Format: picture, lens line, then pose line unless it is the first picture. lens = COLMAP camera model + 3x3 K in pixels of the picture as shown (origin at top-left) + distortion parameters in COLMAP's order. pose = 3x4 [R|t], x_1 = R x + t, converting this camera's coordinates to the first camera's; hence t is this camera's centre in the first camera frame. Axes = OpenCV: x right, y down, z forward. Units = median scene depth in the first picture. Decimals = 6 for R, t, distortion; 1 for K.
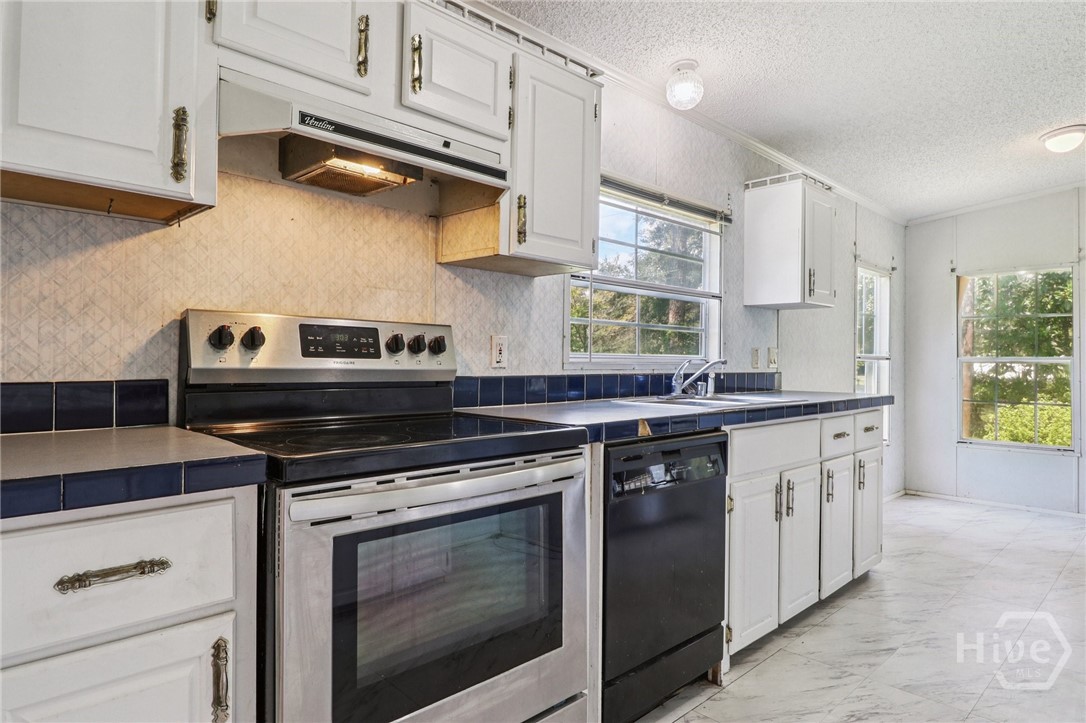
lens RADIAL K [[637.8, 0, 545.1], [0, 637.8, 354.6], [0, 0, 1]] dist [-0.004659, -0.002216]
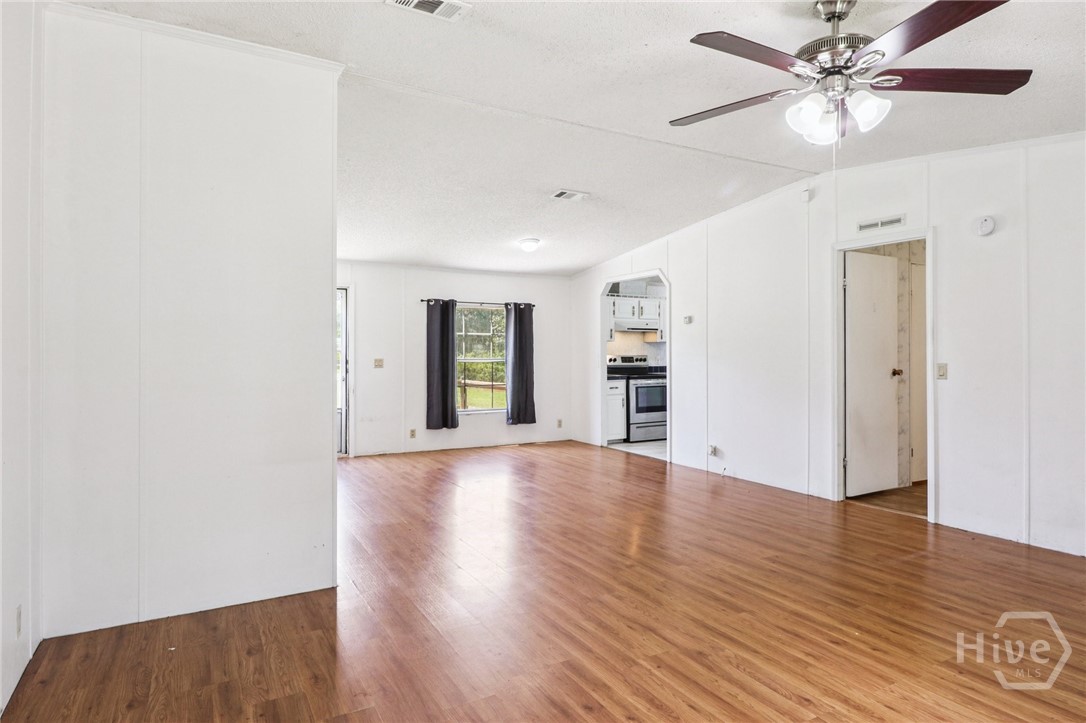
lens RADIAL K [[637.8, 0, 545.1], [0, 637.8, 354.6], [0, 0, 1]] dist [-0.004659, -0.002216]
pose [[0.966456, -0.013050, -0.256499, 0.395884], [0.015724, 0.999841, 0.008375, -0.122471], [0.256349, -0.012127, 0.966508, -4.467980]]
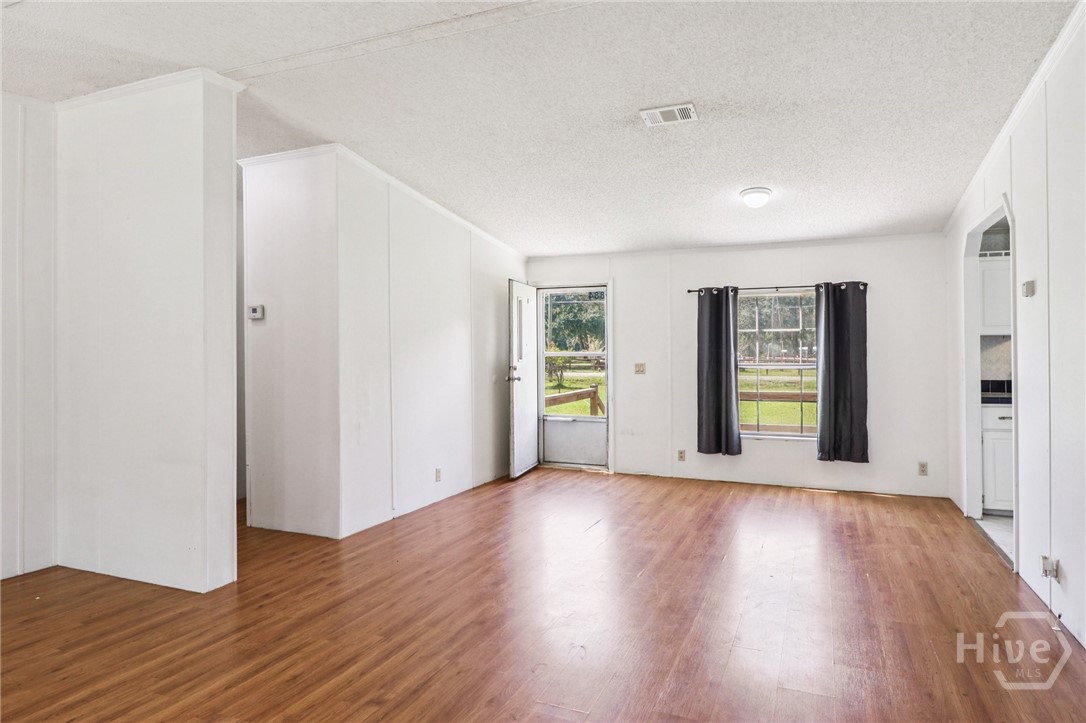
lens RADIAL K [[651.8, 0, 540.6], [0, 651.8, 351.0], [0, 0, 1]] dist [0.000595, -0.000400]
pose [[0.370624, -0.022656, -0.928507, 1.667156], [0.016712, 0.999703, -0.017723, -0.084753], [0.928633, -0.008949, 0.370893, -2.249695]]
